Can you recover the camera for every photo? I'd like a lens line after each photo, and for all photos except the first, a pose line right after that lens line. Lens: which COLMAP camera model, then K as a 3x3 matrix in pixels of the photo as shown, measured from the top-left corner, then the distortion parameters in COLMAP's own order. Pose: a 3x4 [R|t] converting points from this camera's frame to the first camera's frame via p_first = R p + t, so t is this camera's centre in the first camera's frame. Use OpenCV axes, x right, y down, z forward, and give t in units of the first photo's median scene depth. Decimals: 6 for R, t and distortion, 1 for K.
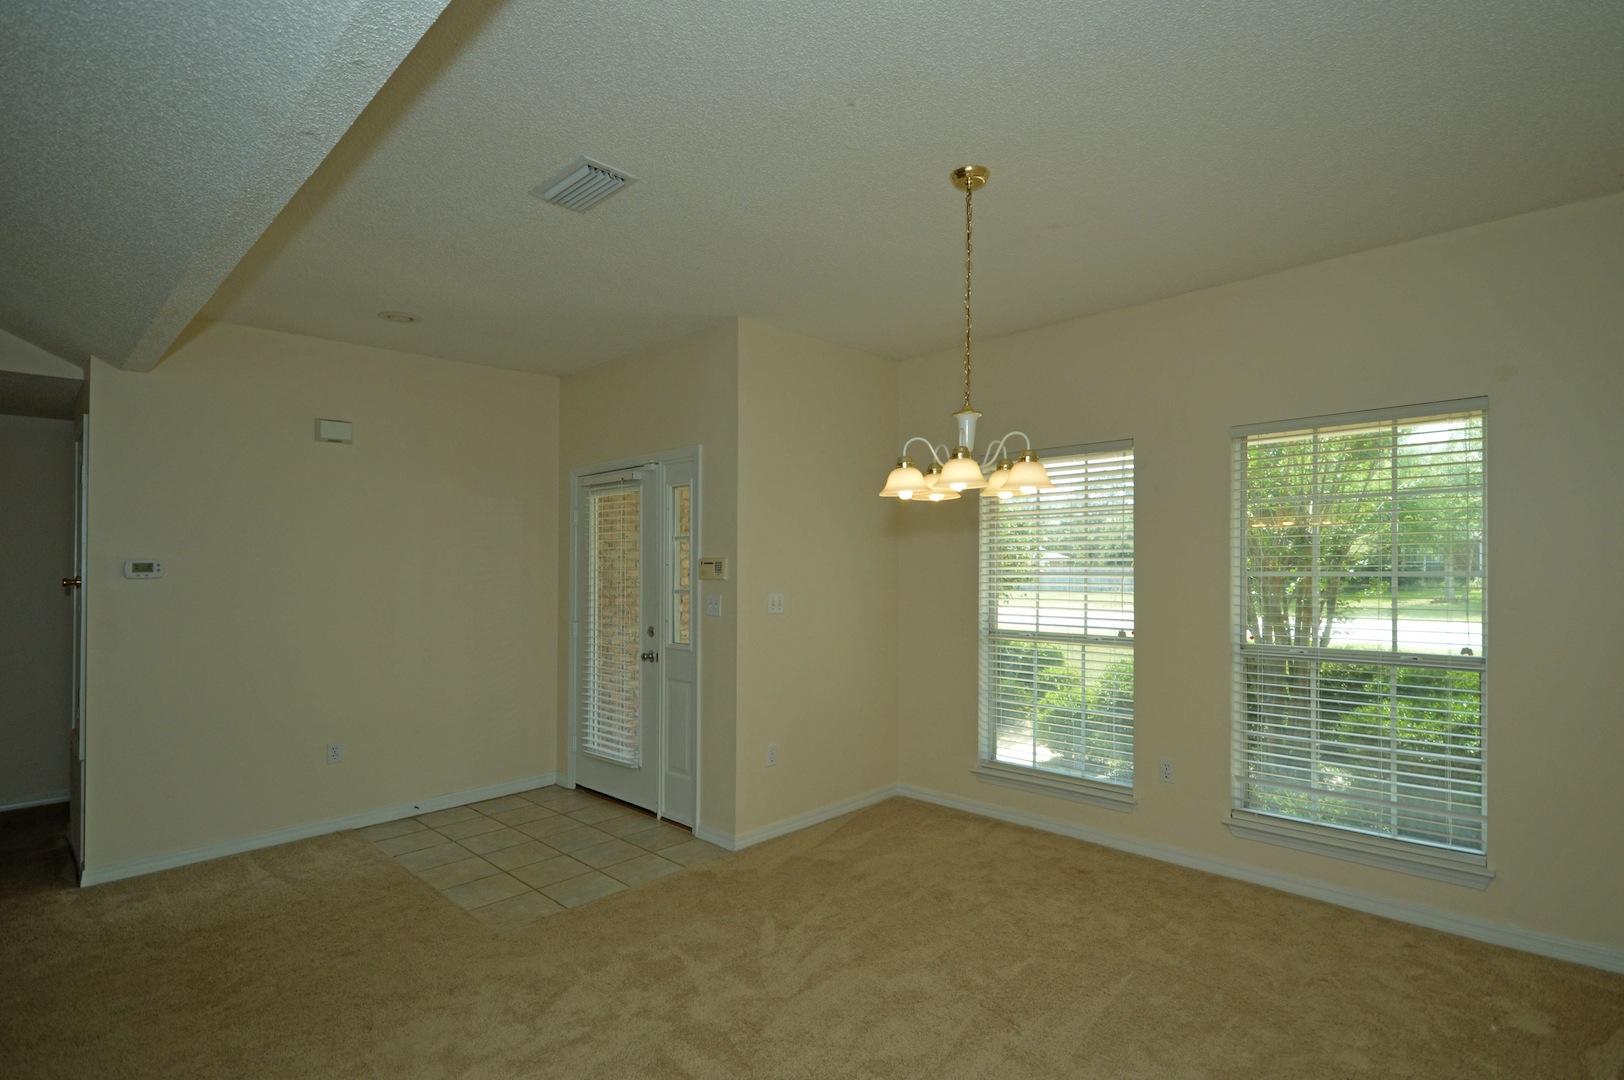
lens RADIAL K [[778.9, 0, 812.3], [0, 778.9, 546.4], [0, 0, 1]] dist [-0.000847, -0.000438]
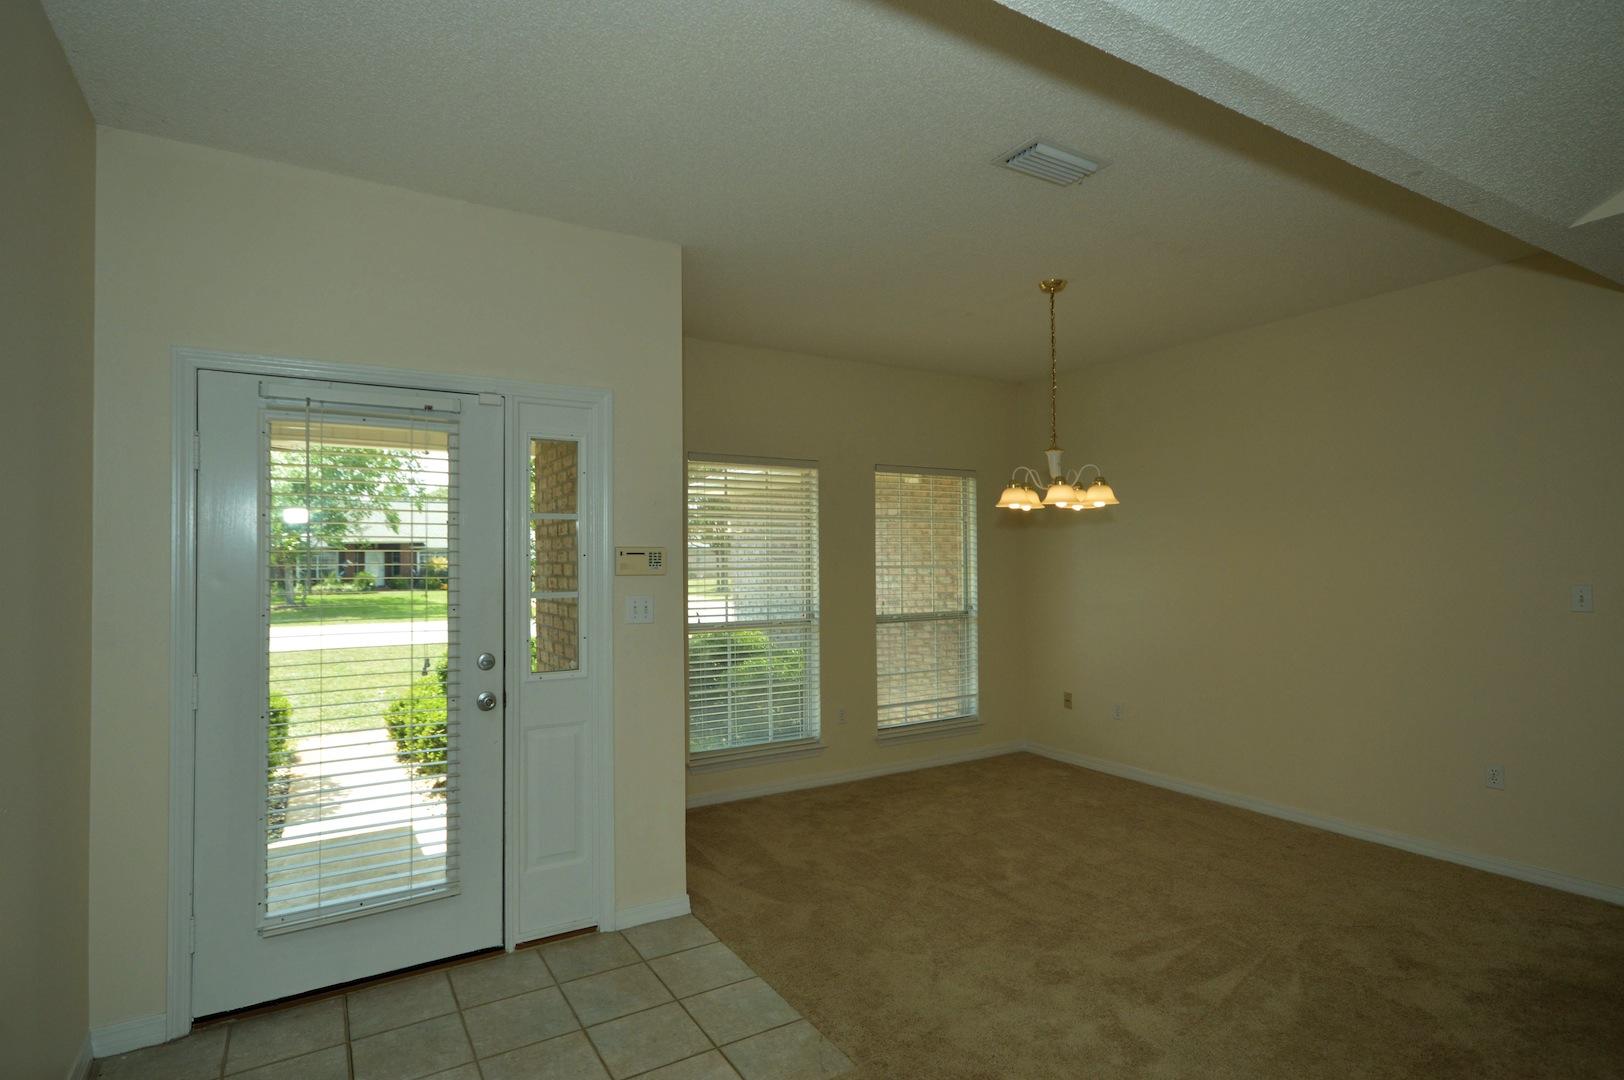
lens RADIAL K [[825.6, 0, 813.8], [0, 825.6, 550.4], [0, 0, 1]] dist [-0.003329, -0.000794]
pose [[0.252971, 0.021675, 0.967231, -0.834913], [-0.014704, 0.999720, -0.018557, 0.030434], [-0.967362, -0.009527, 0.253219, 0.619004]]
